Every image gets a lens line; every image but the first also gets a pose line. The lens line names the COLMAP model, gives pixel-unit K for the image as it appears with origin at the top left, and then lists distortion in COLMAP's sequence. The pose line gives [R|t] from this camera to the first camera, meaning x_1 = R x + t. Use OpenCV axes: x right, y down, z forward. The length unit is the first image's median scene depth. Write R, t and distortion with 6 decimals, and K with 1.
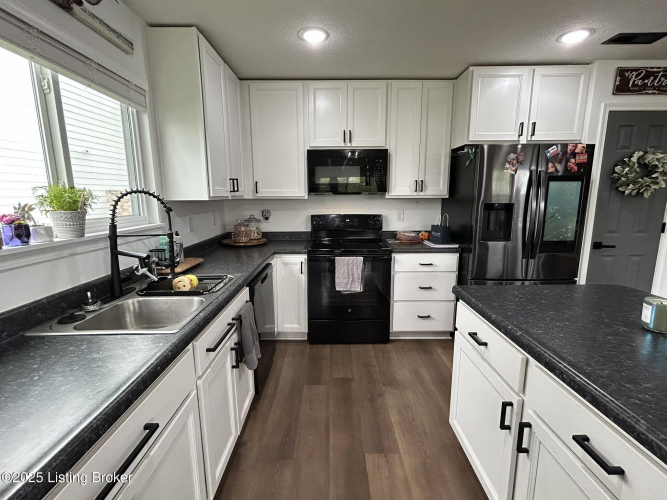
lens RADIAL K [[304.2, 0, 330.2], [0, 304.2, 247.9], [0, 0, 1]] dist [0.001876, -0.001173]
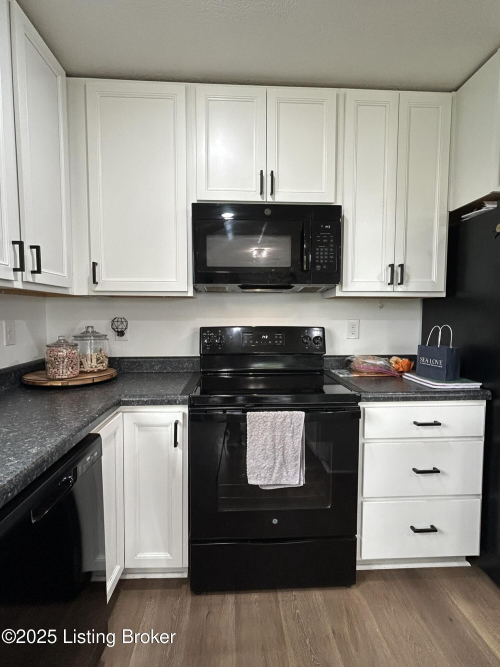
lens RADIAL K [[339.6, 0, 251.7], [0, 339.6, 331.4], [0, 0, 1]] dist [-0.006222, -0.000744]
pose [[0.997439, 0.003649, 0.071436, -0.013650], [0.004448, 0.993601, -0.112862, -0.034662], [-0.071391, 0.112891, 0.991039, 0.439752]]
